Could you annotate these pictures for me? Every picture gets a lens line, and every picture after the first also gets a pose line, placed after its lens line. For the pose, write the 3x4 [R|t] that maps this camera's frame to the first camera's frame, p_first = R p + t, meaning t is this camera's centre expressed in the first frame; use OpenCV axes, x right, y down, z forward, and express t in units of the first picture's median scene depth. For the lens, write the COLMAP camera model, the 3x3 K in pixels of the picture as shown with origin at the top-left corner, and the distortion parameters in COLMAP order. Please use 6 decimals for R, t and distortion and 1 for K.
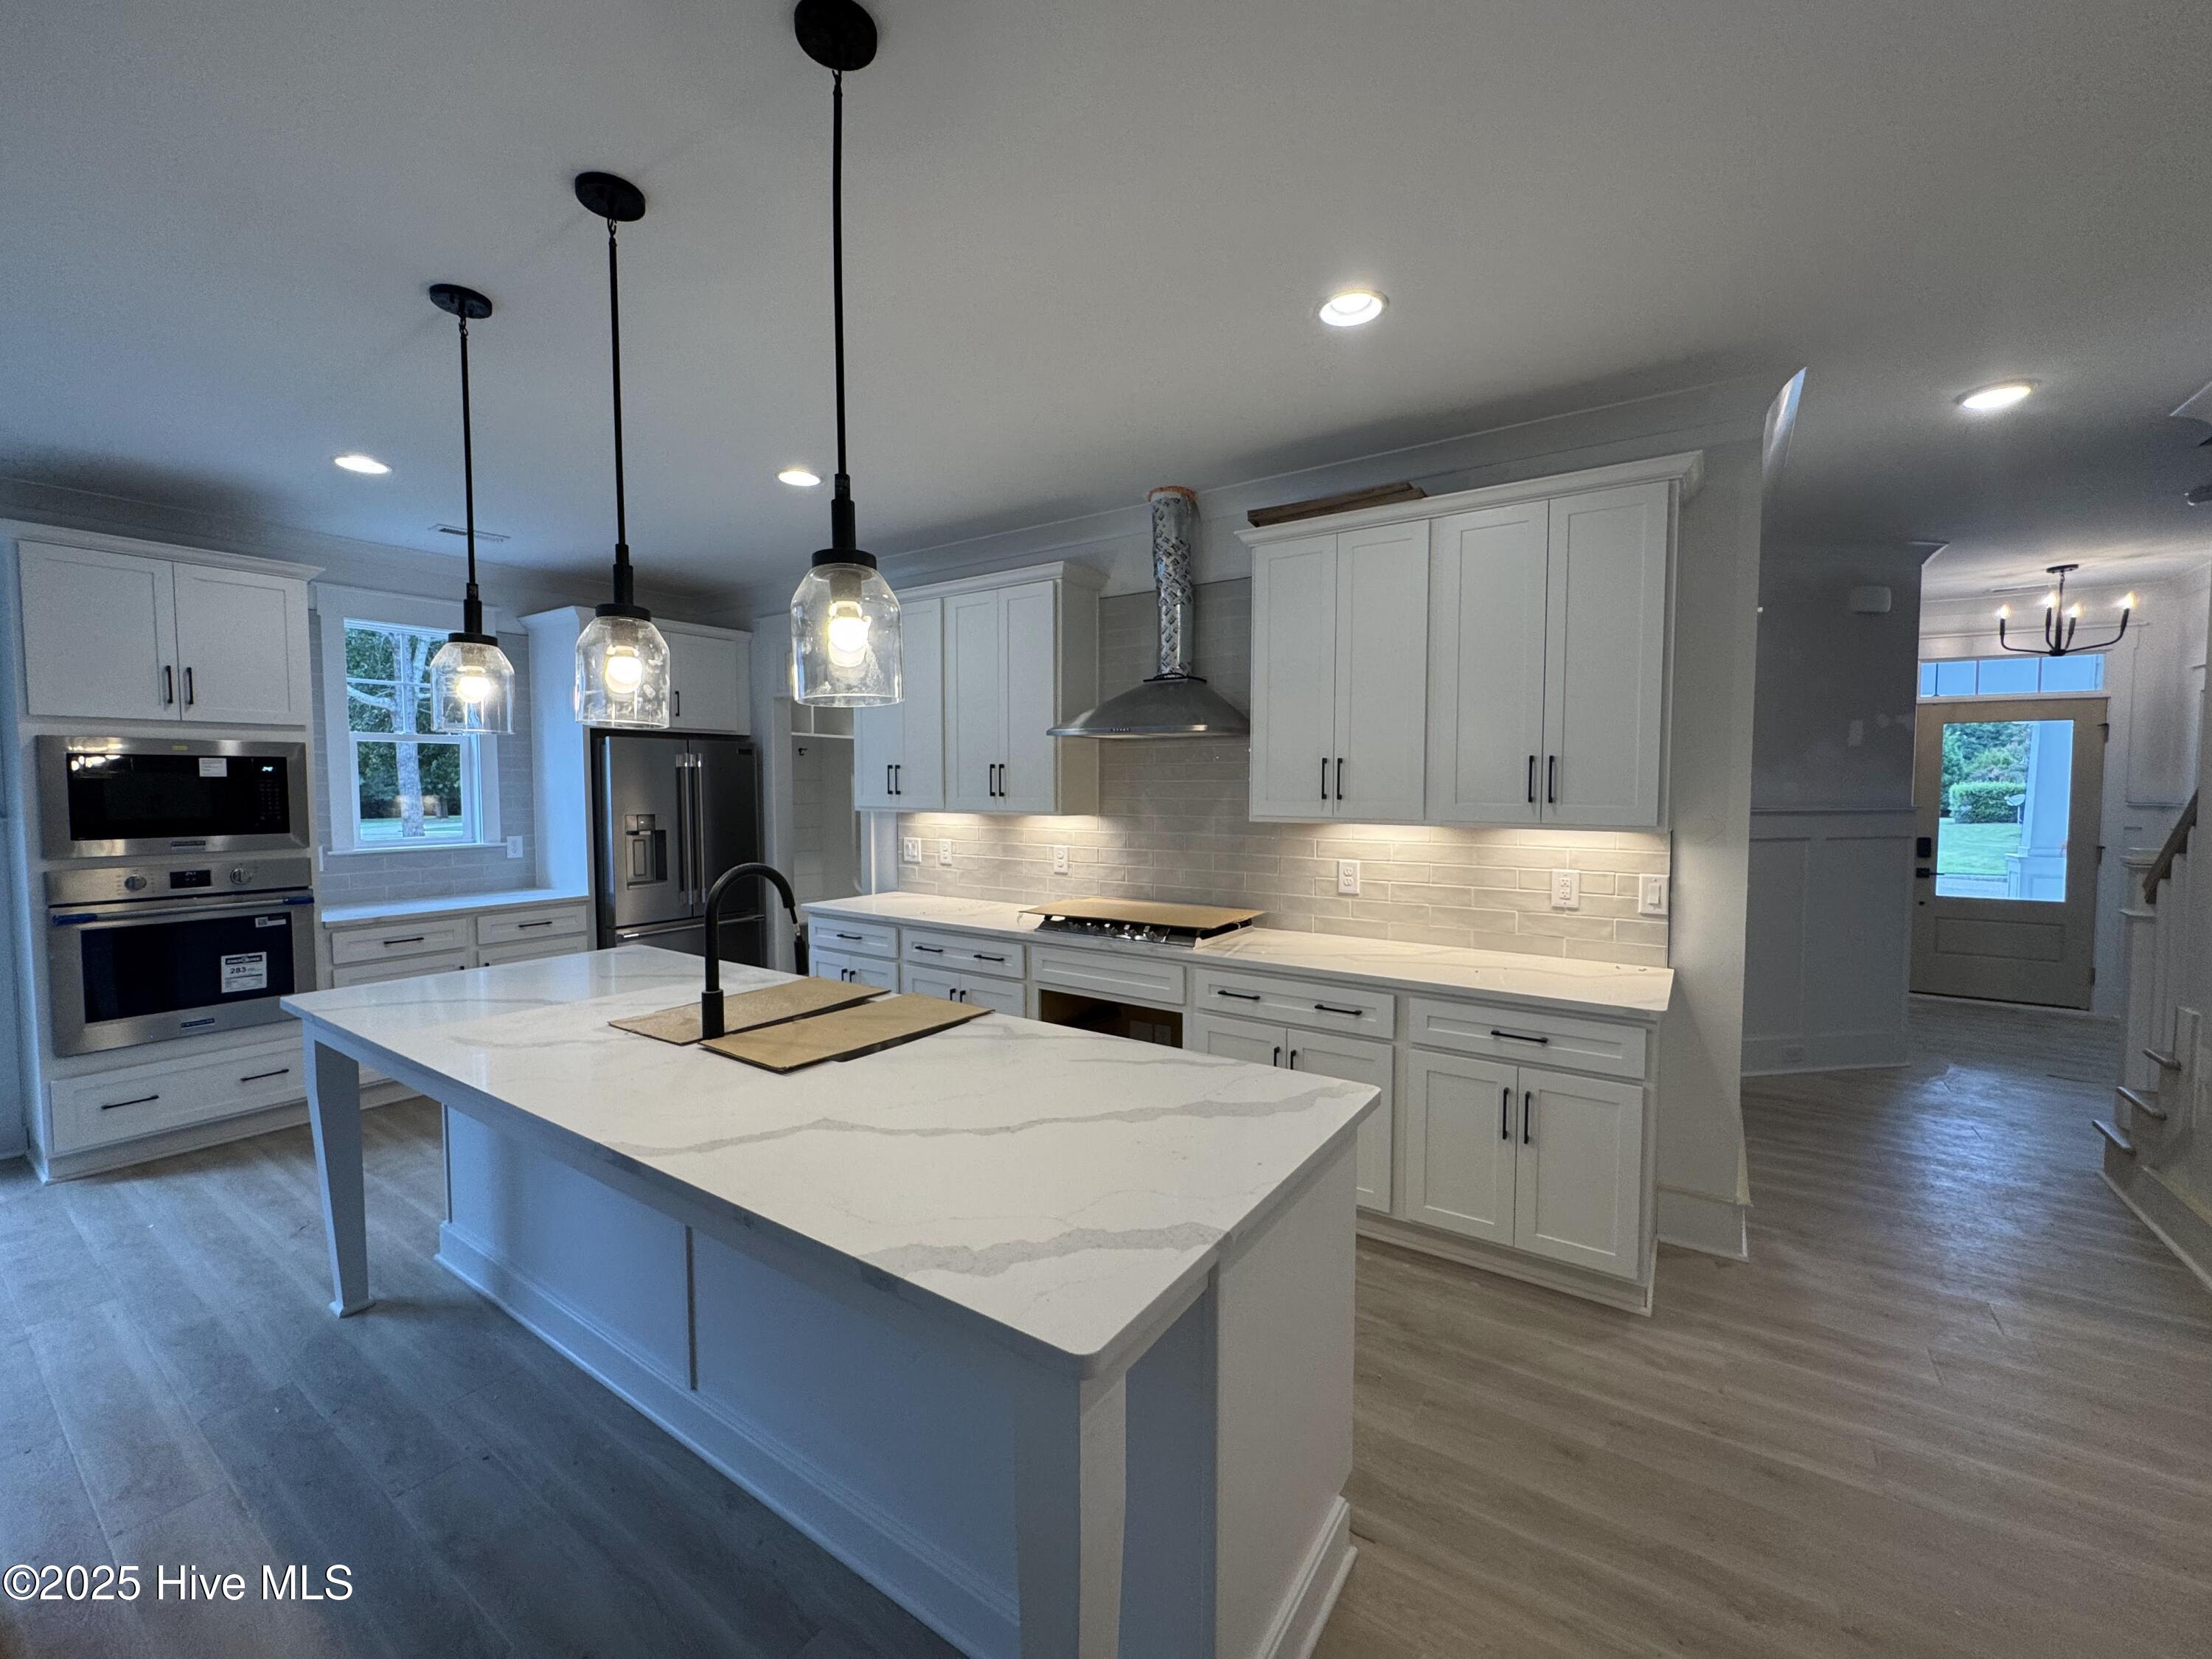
lens RADIAL K [[888.7, 0, 1104.6], [0, 888.7, 825.5], [0, 0, 1]] dist [-0.003044, 0.000130]
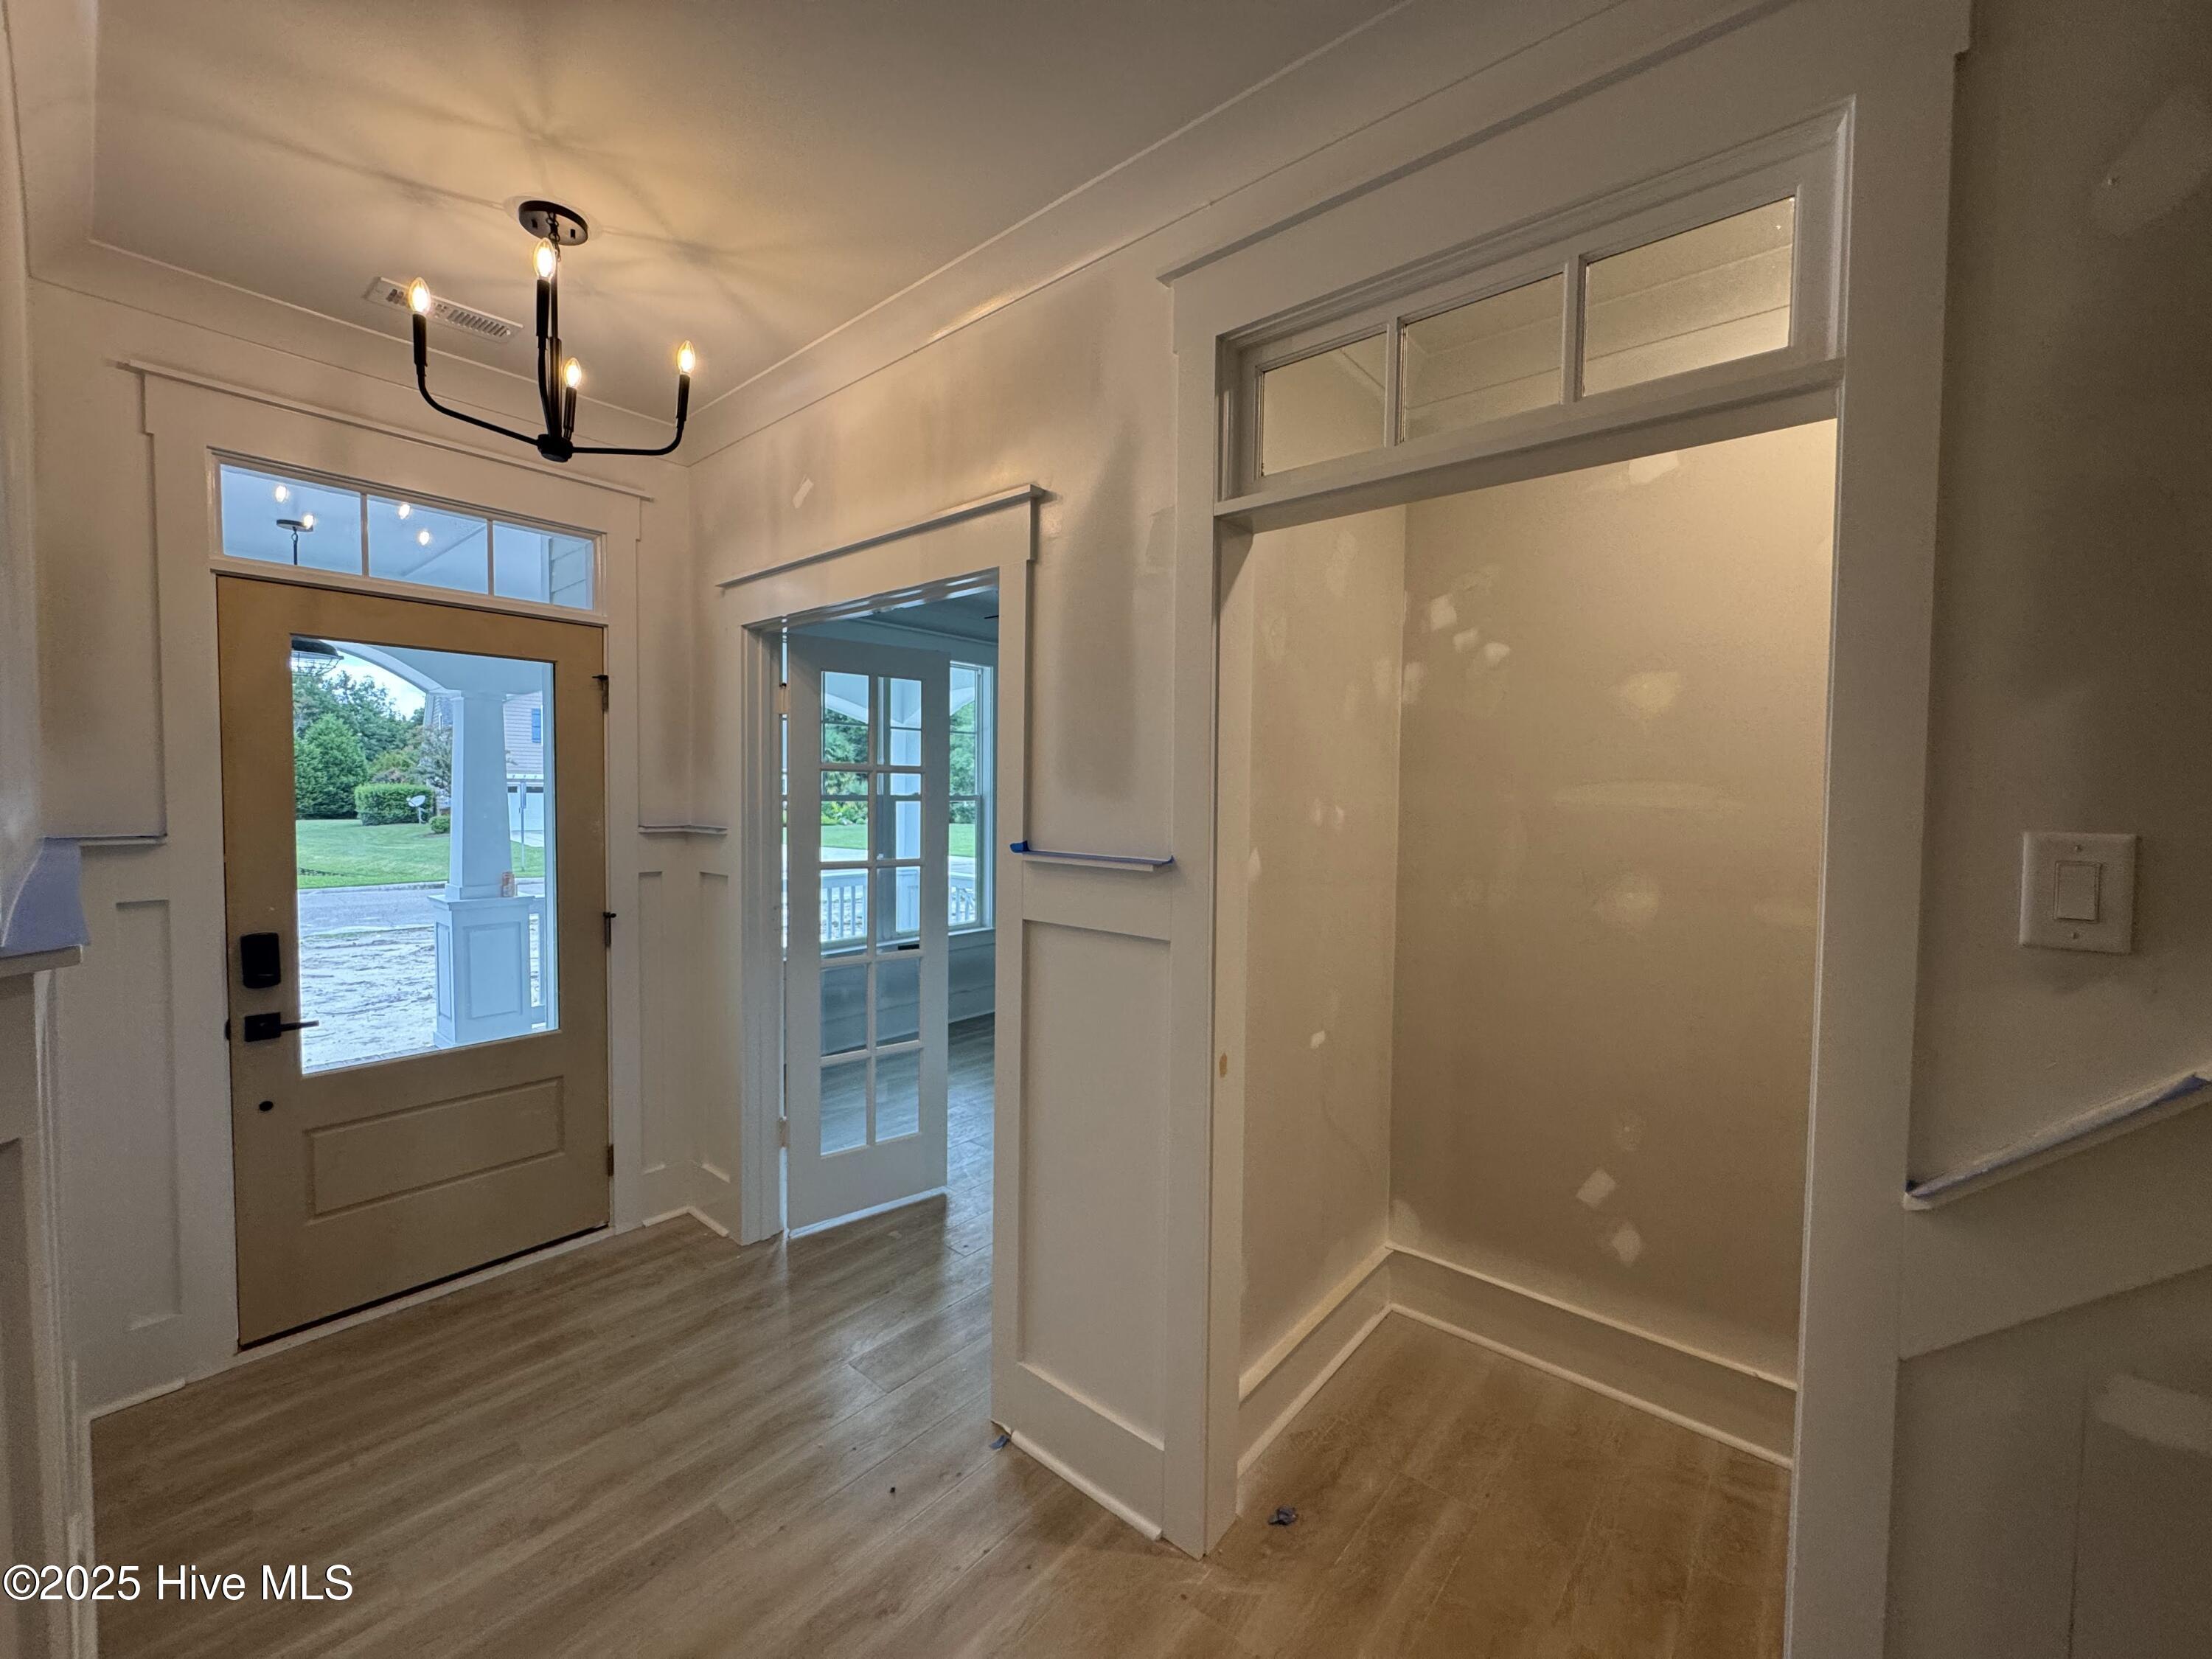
lens RADIAL K [[888.7, 0, 1104.6], [0, 888.7, 825.5], [0, 0, 1]] dist [-0.003044, 0.000130]
pose [[0.109214, -0.037098, 0.993326, 0.832228], [0.037784, 0.998736, 0.033146, -0.044139], [-0.993300, 0.033911, 0.110477, 0.844806]]
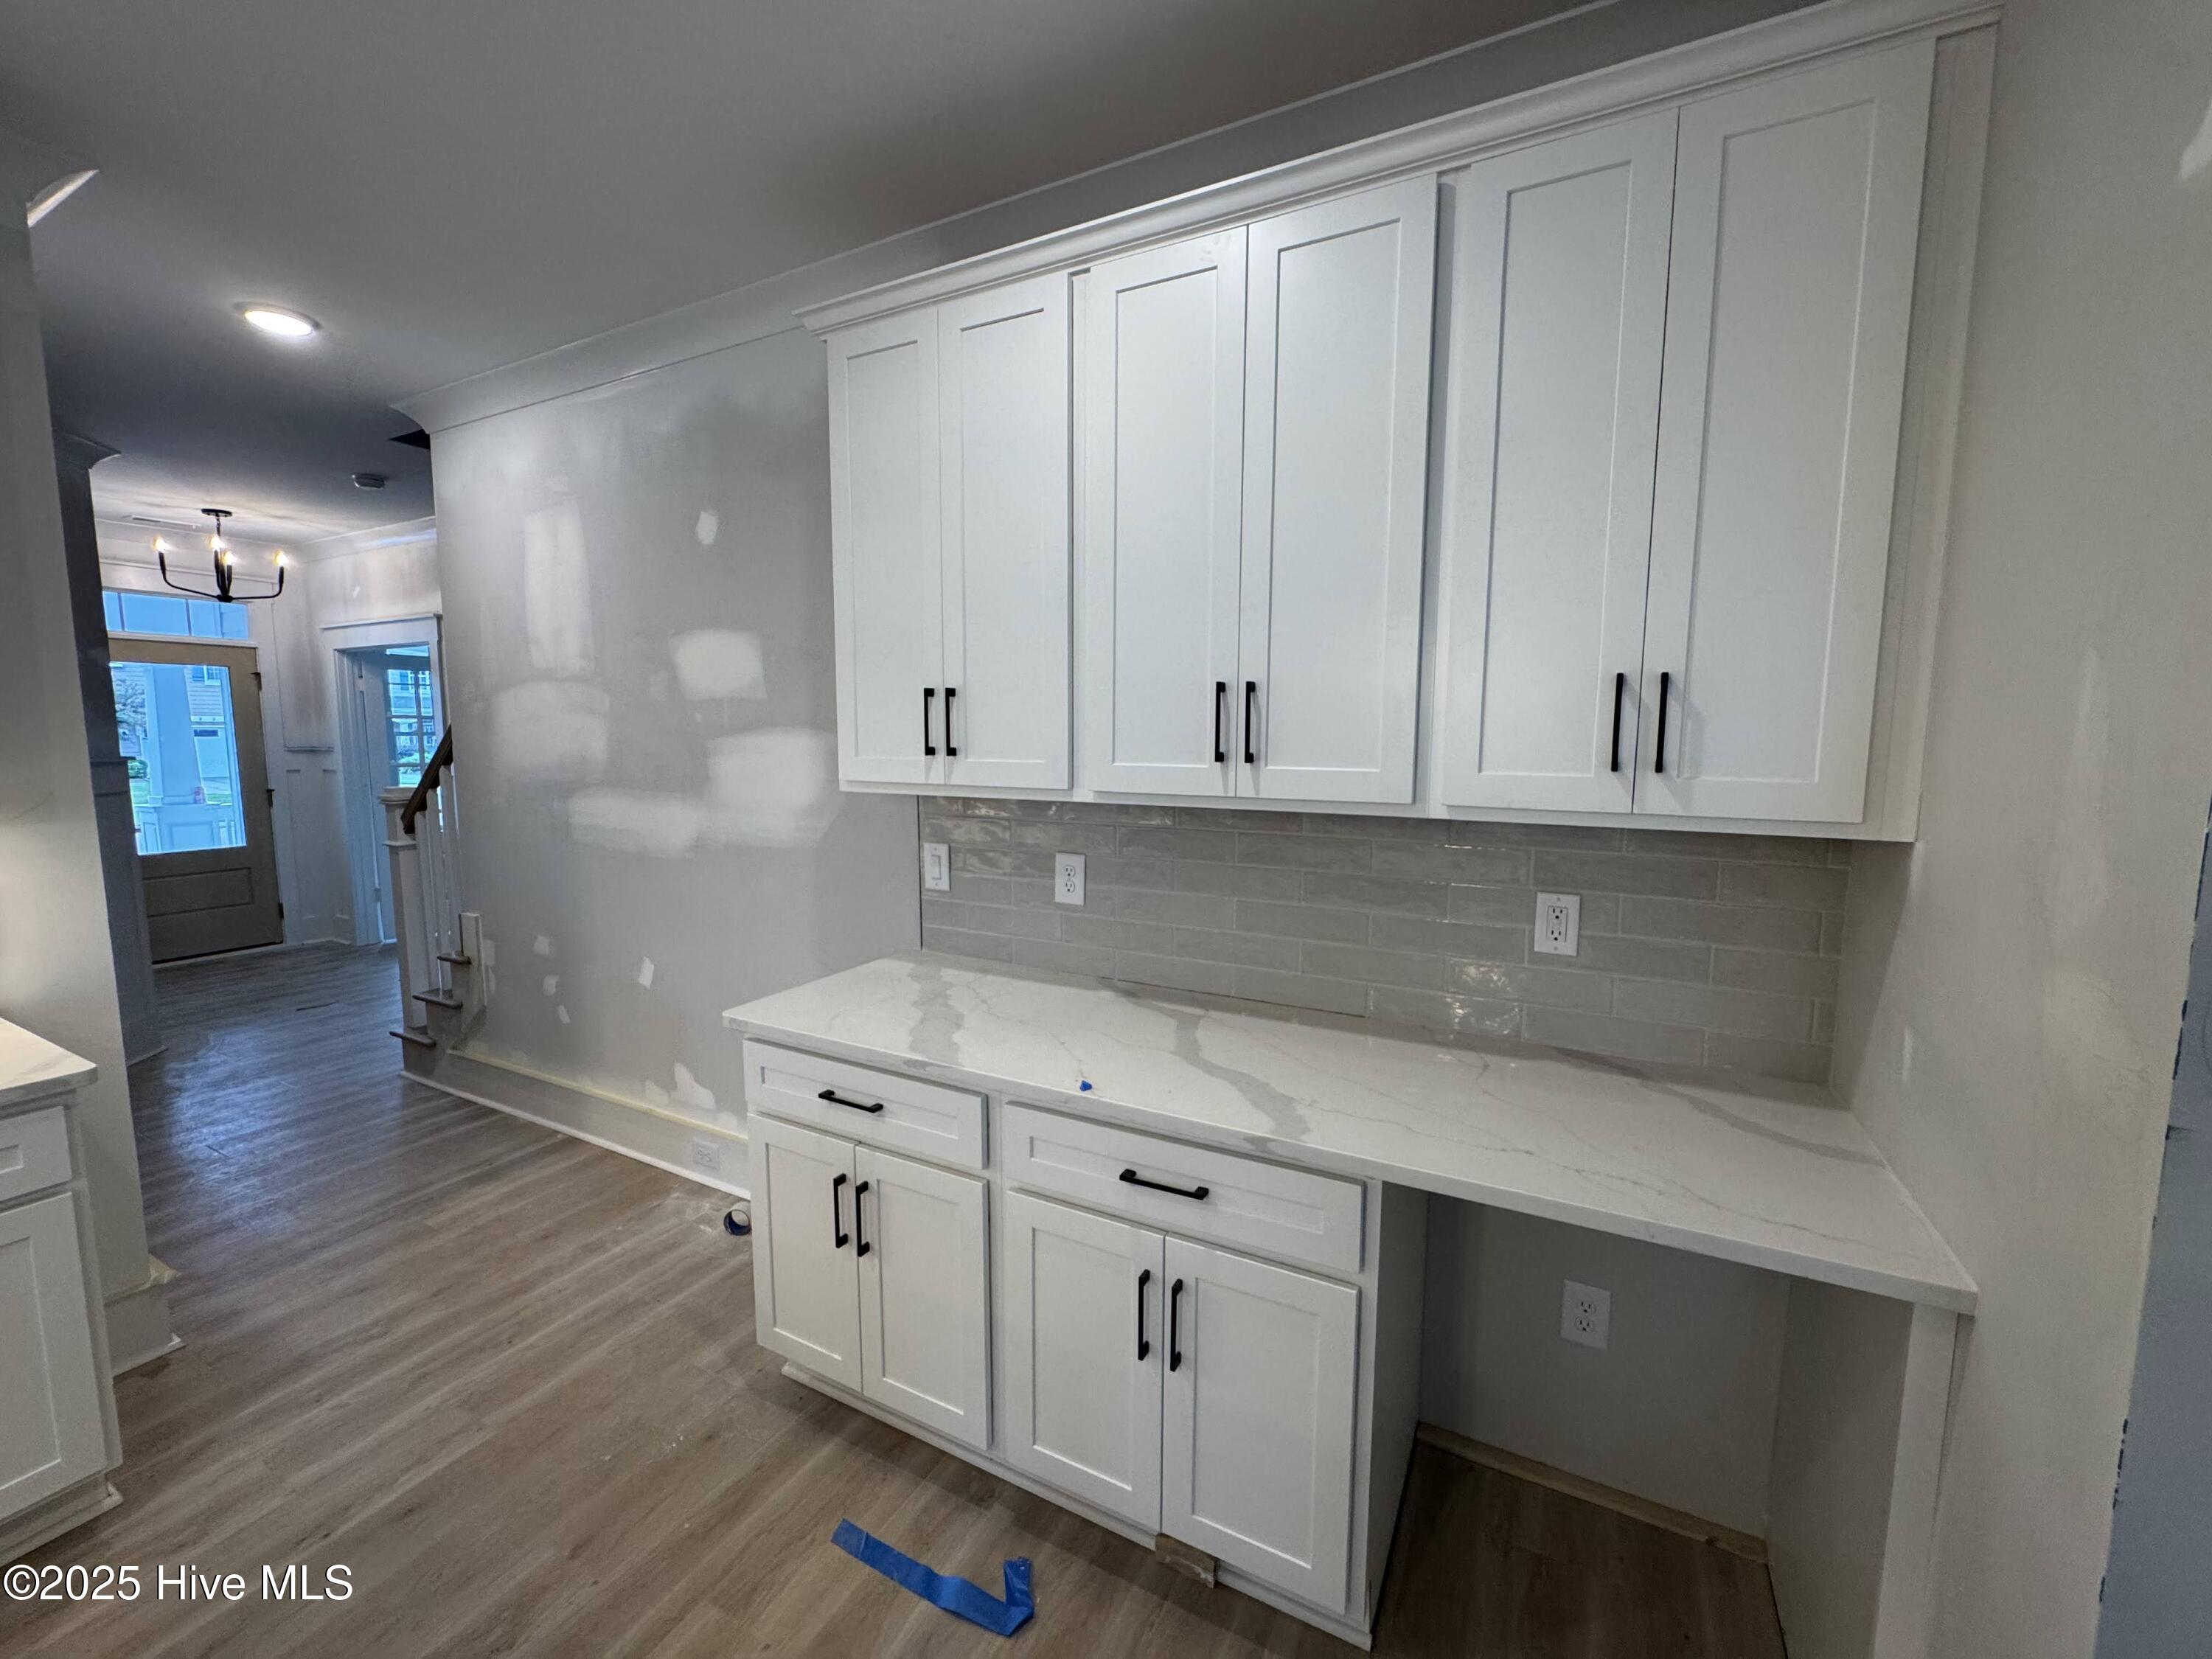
lens RADIAL K [[888.9, 0, 1097.8], [0, 888.9, 828.0], [0, 0, 1]] dist [-0.002397, -0.000186]
pose [[-0.112704, -0.107348, 0.987813, -0.056647], [0.045981, 0.992518, 0.113105, -0.007030], [-0.992564, 0.058168, -0.106925, 0.168086]]
